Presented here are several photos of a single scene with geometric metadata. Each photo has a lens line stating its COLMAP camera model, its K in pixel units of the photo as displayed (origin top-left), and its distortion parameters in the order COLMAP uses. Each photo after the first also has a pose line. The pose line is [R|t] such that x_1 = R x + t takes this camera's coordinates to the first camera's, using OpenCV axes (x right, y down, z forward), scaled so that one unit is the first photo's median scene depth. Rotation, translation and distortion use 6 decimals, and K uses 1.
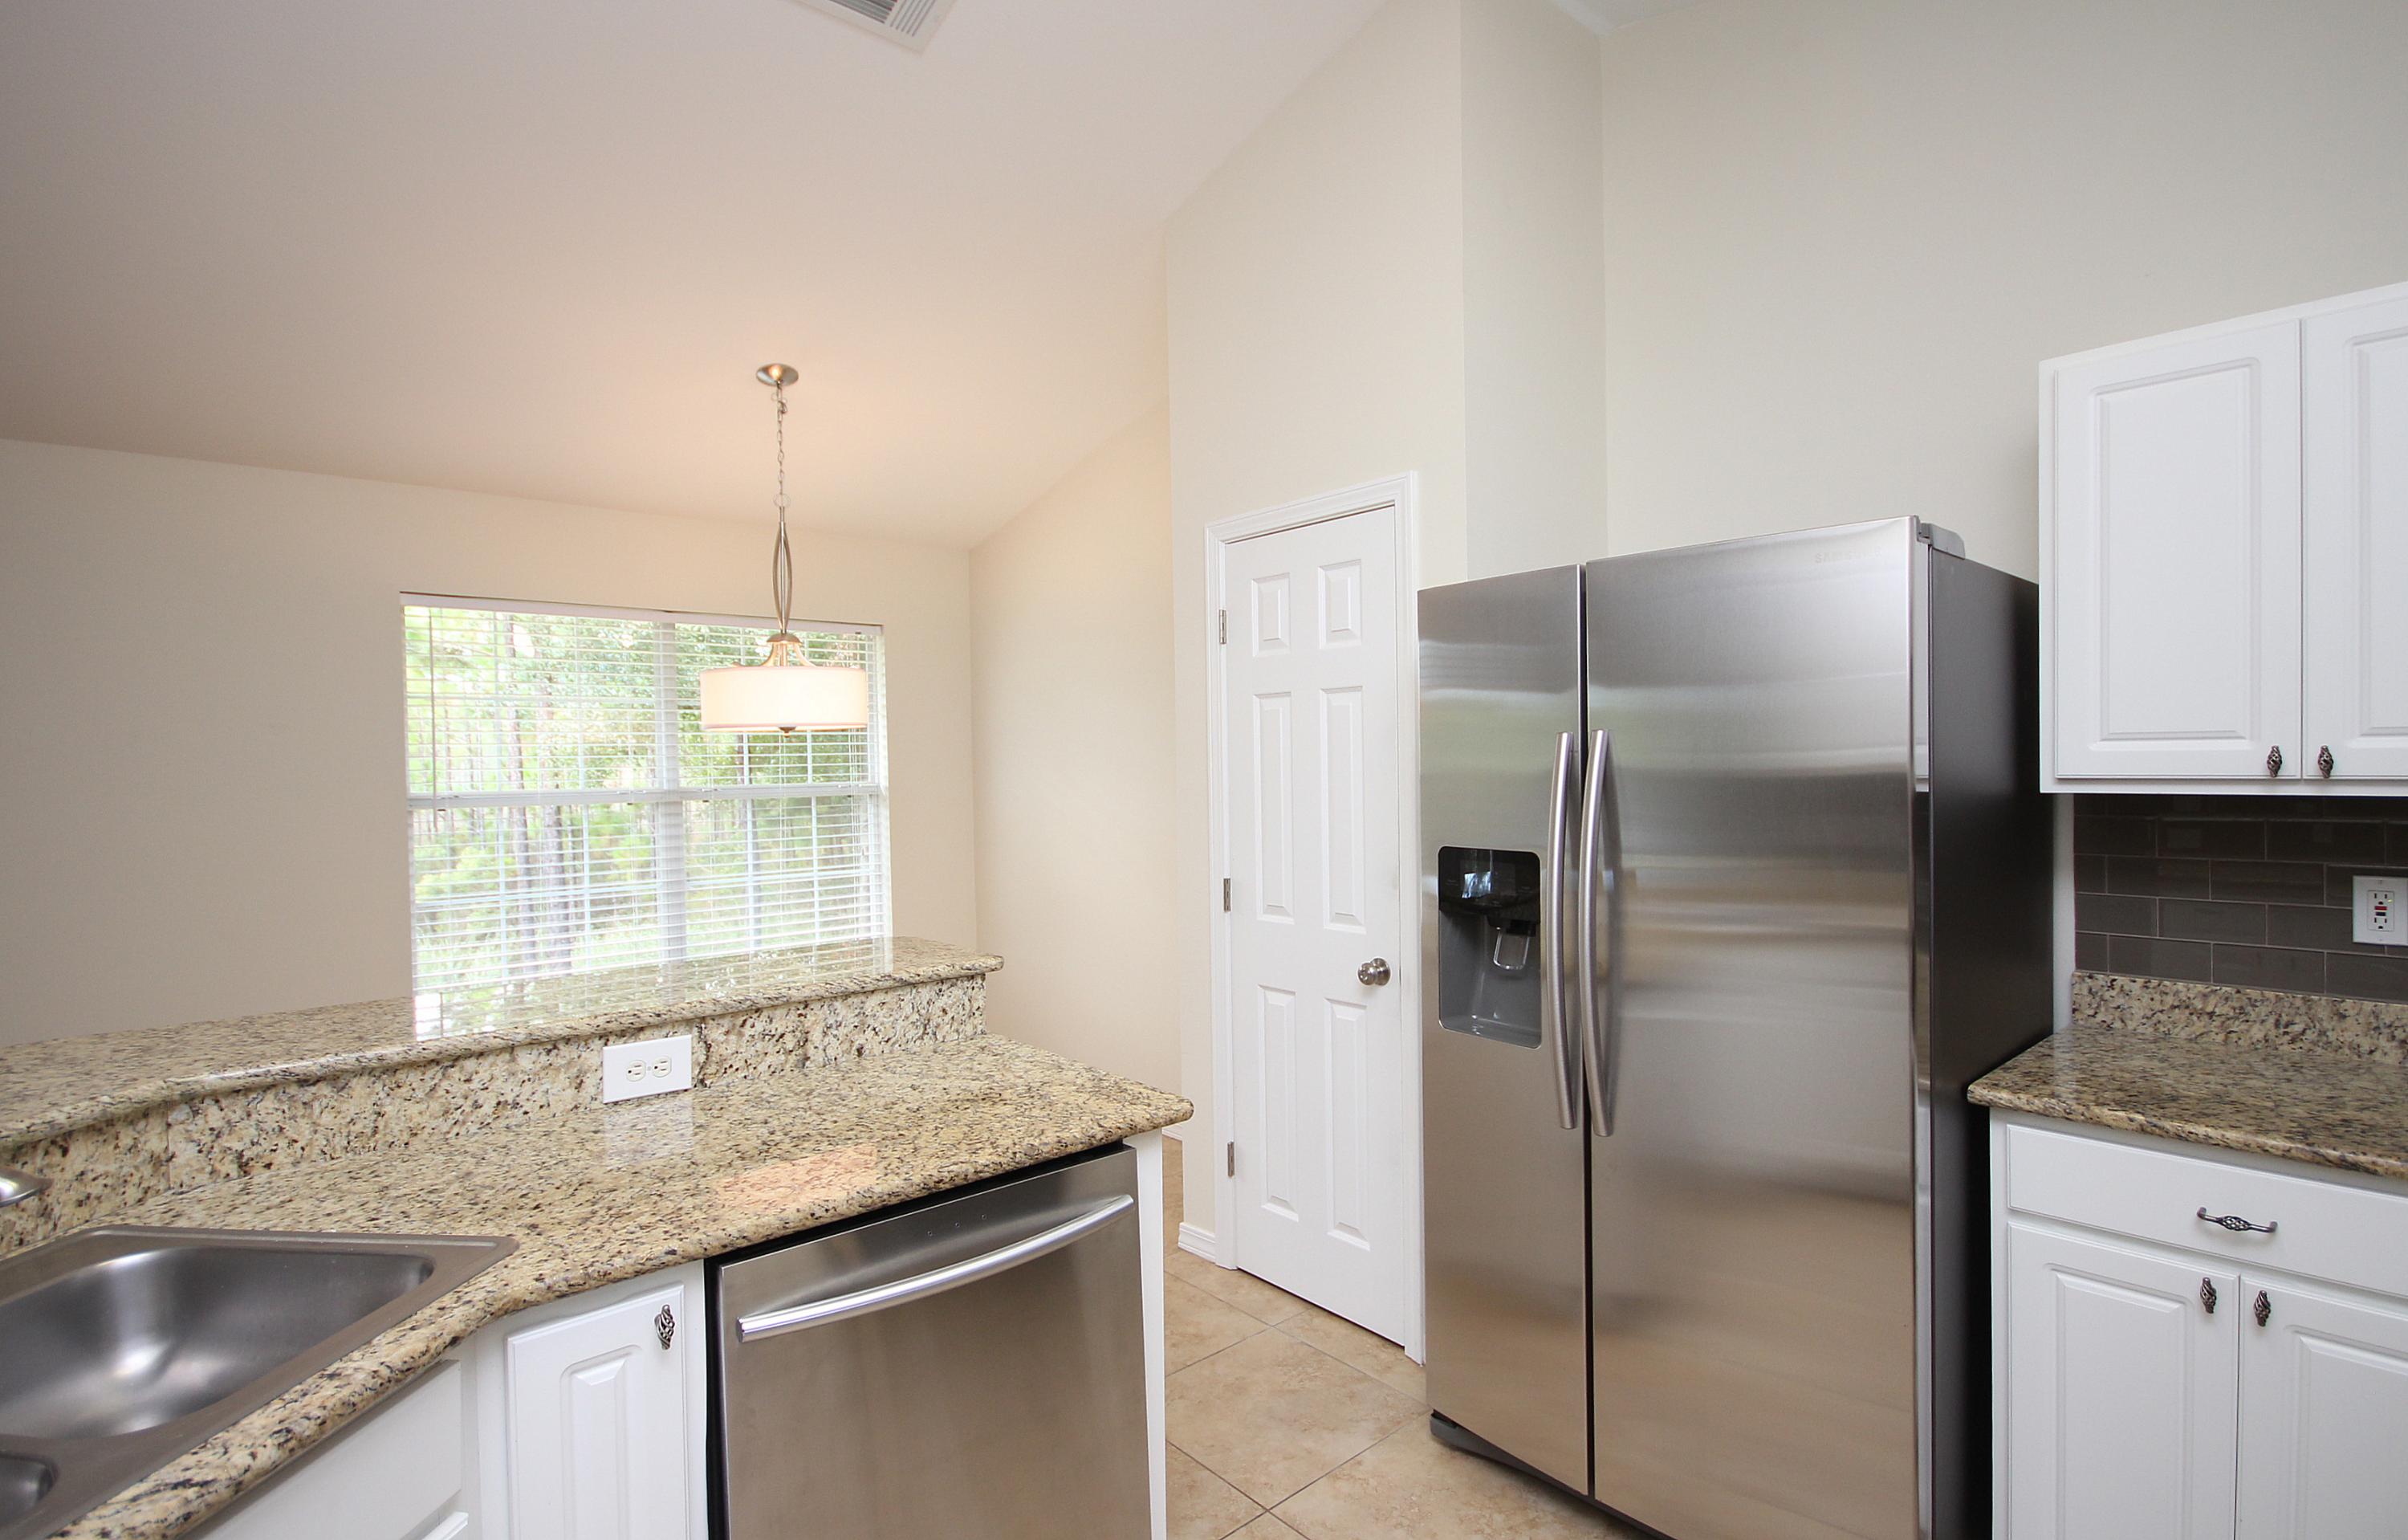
lens RADIAL K [[1135.0, 0, 1209.5], [0, 1135.0, 774.1], [0, 0, 1]] dist [0.000134, -0.004982]
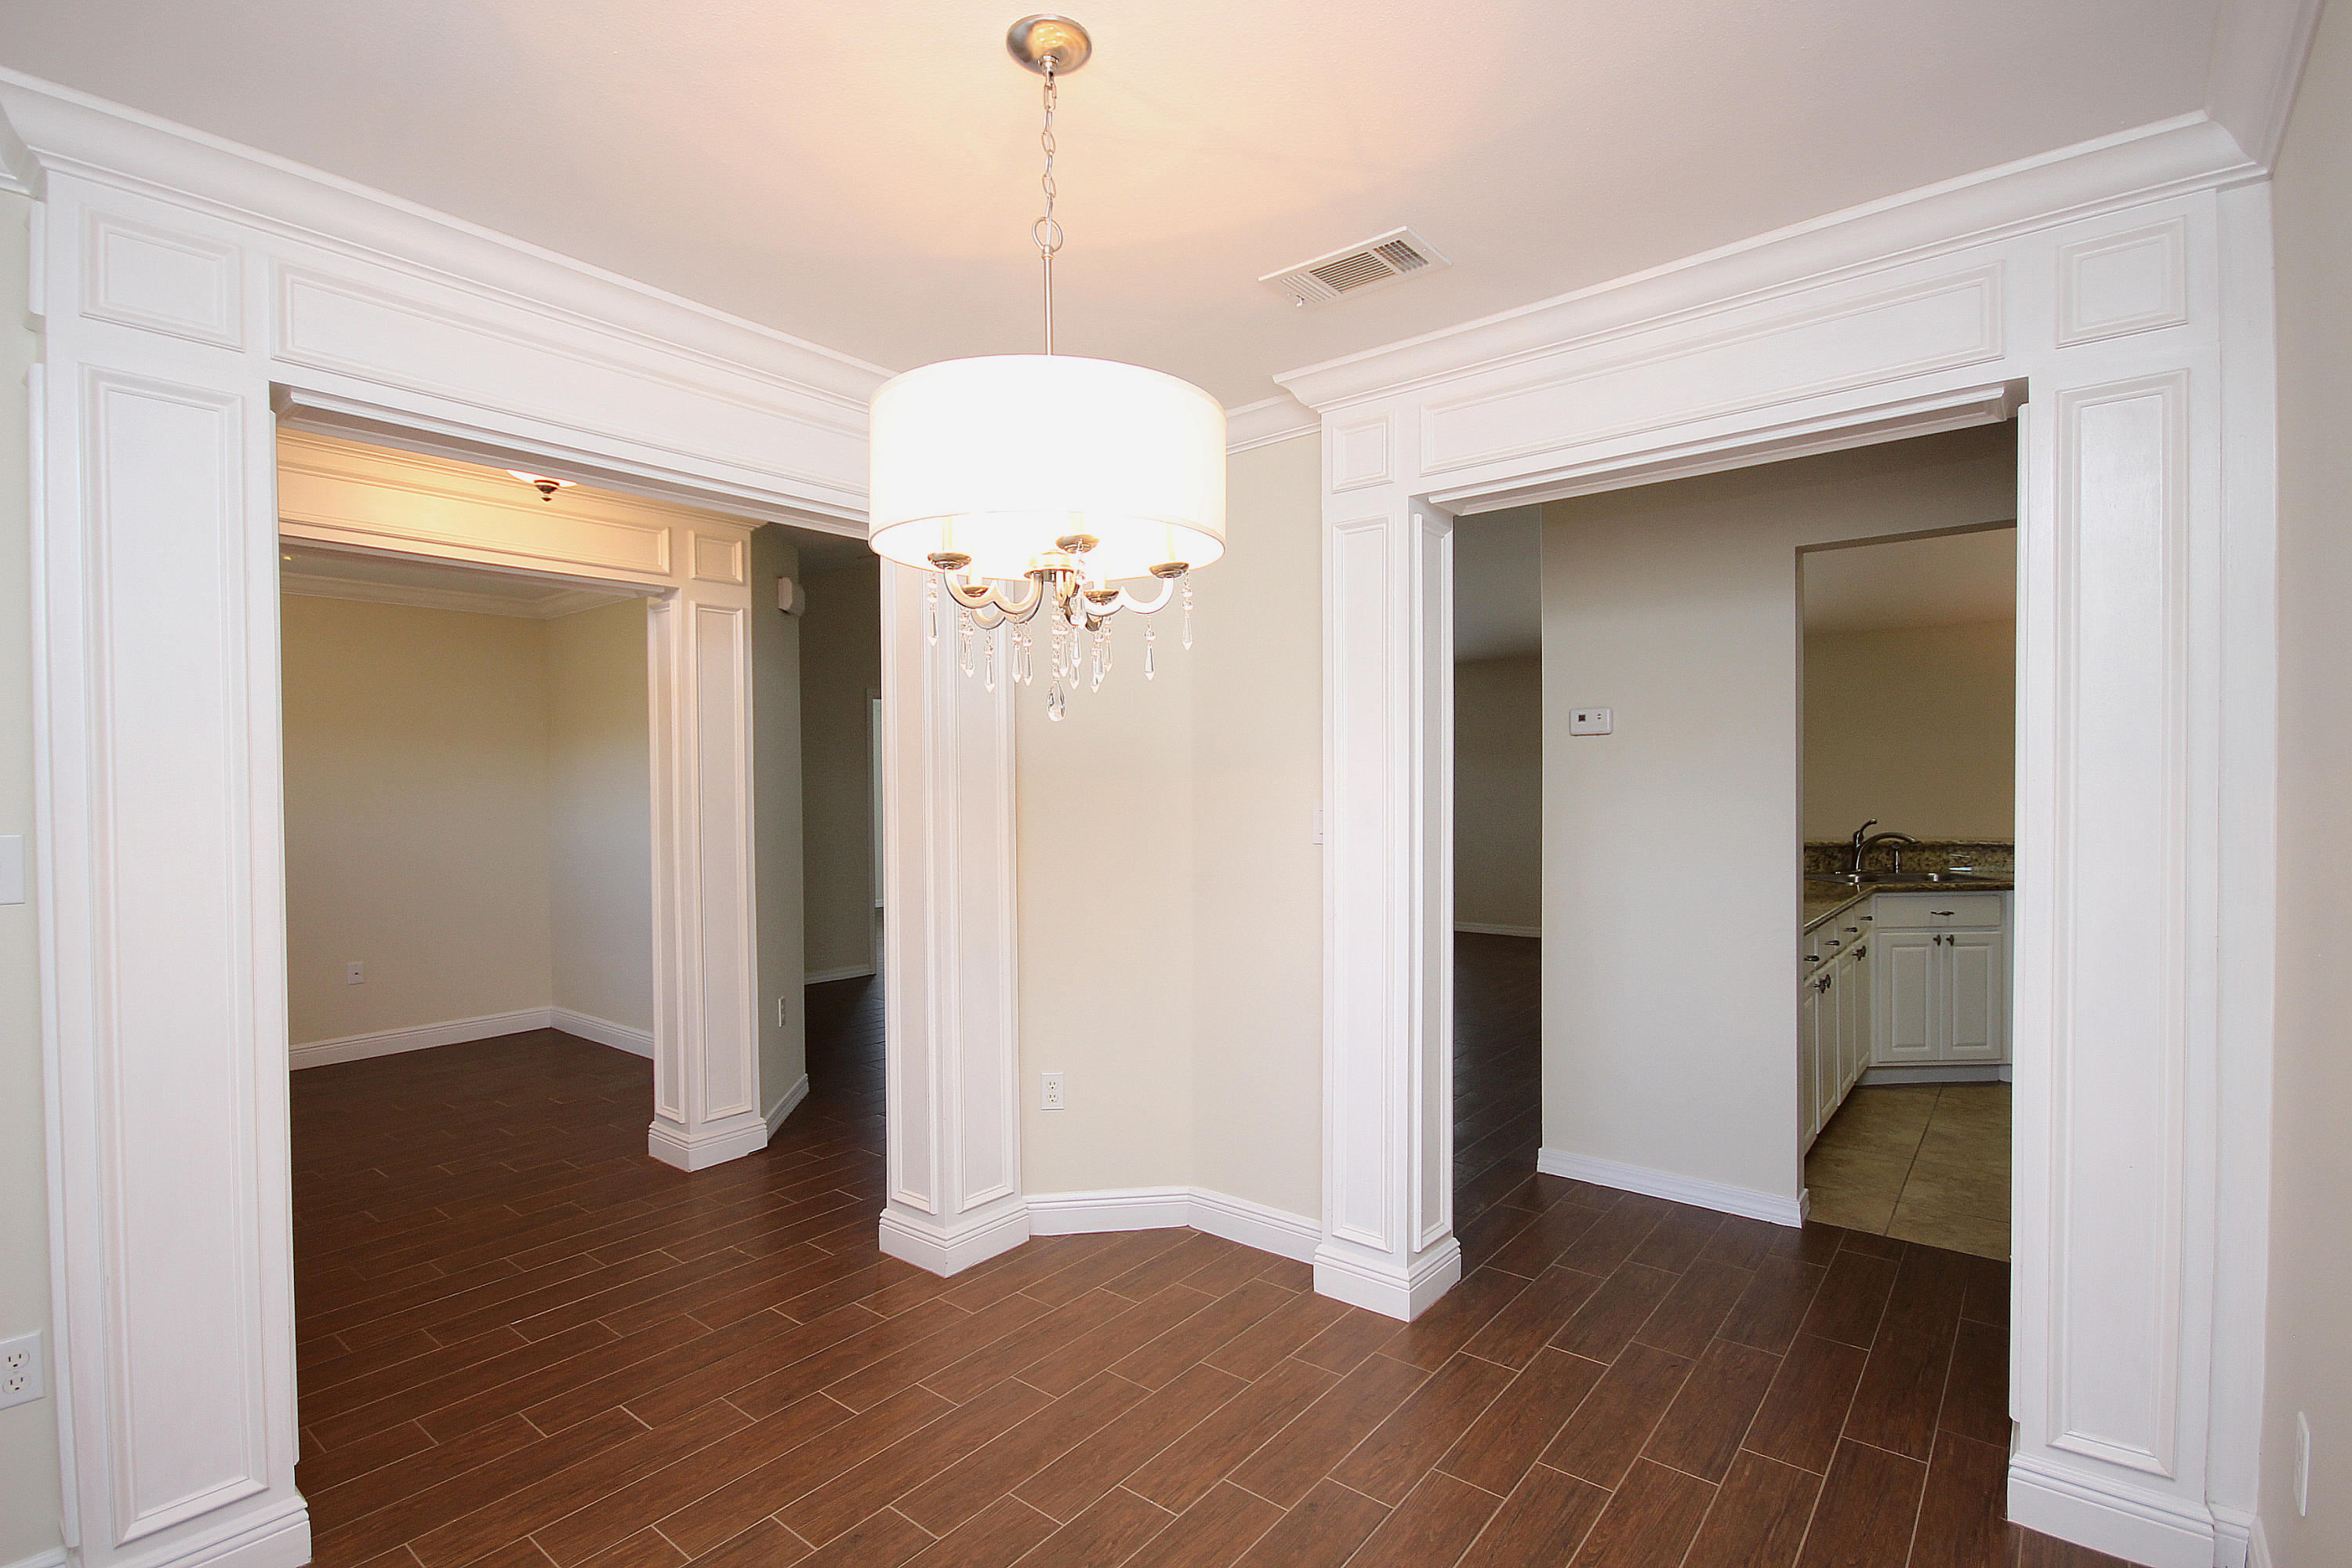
lens RADIAL K [[1081.1, 0, 1155.9], [0, 1081.1, 794.4], [0, 0, 1]] dist [-0.003901, -0.005705]
pose [[0.145167, 0.021886, -0.989165, 1.648508], [-0.010579, 0.999732, 0.020568, 0.049572], [0.989351, 0.007479, 0.145360, -1.570502]]
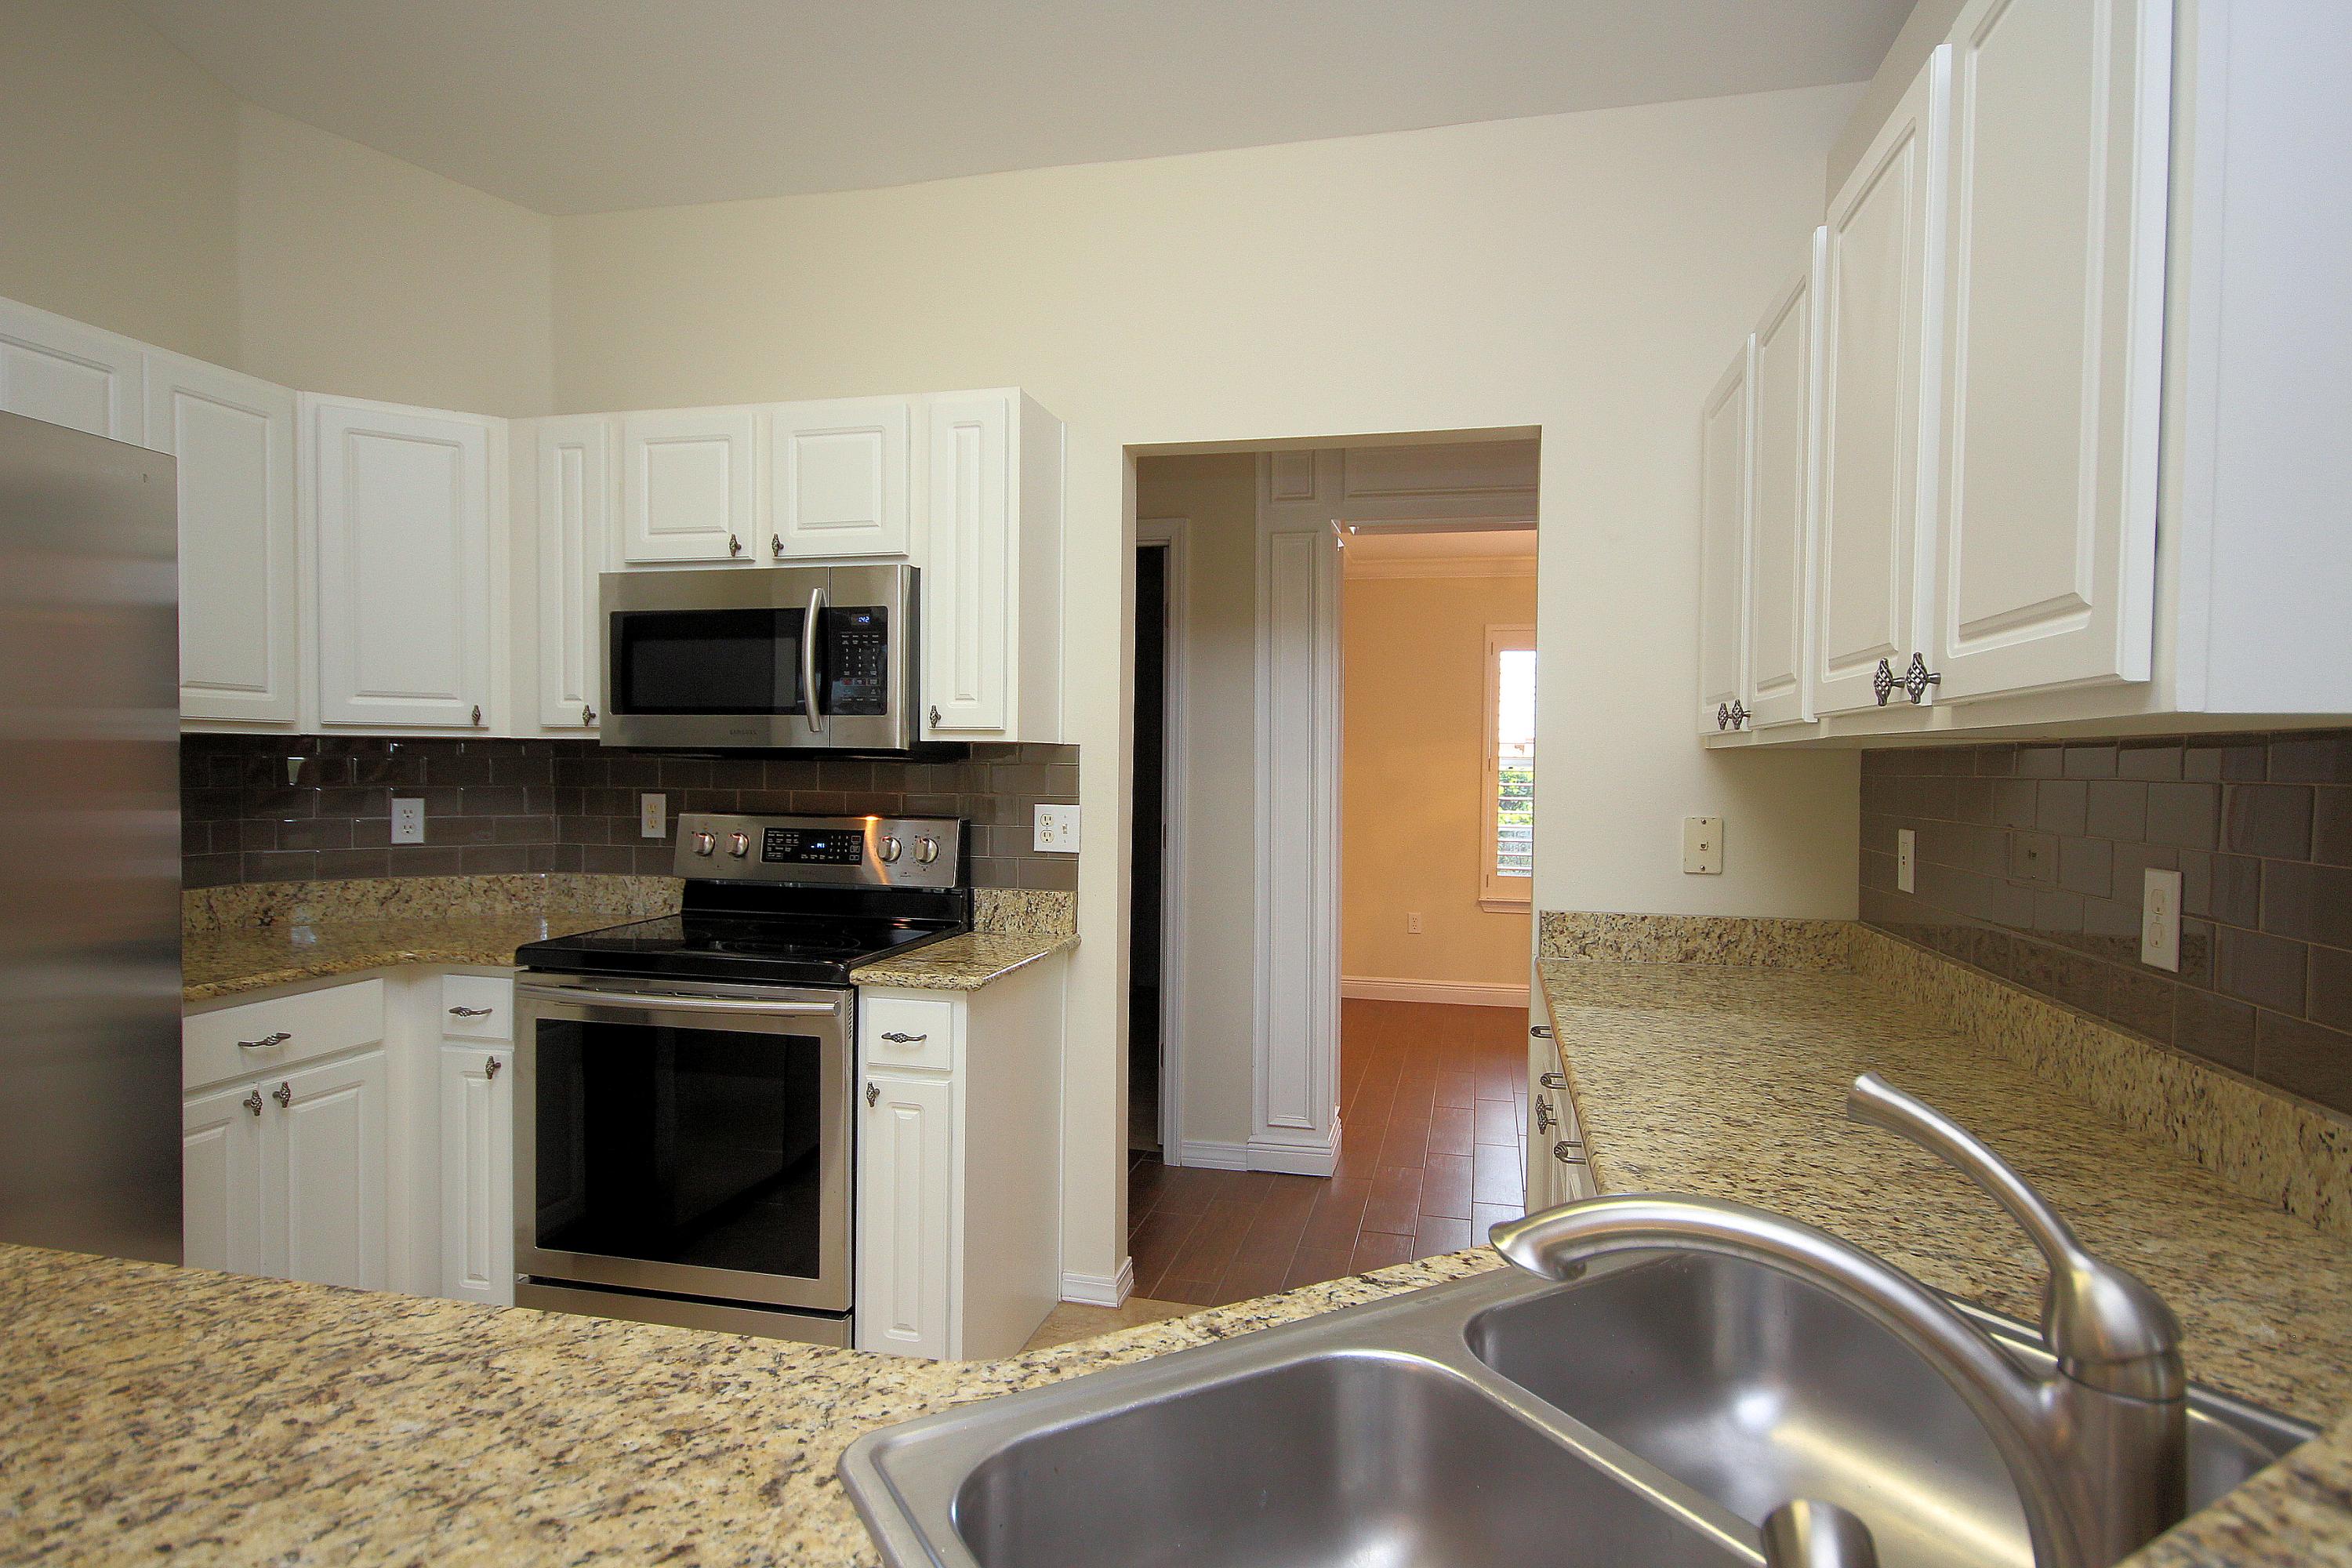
lens RADIAL K [[1276.8, 0, 1165.8], [0, 1276.8, 790.0], [0, 0, 1]] dist [0.008903, 0.001068]
pose [[-0.570350, -0.009332, 0.821349, -0.756533], [0.010017, 0.999782, 0.018315, 0.061710], [-0.821341, 0.018674, -0.570132, 0.775792]]
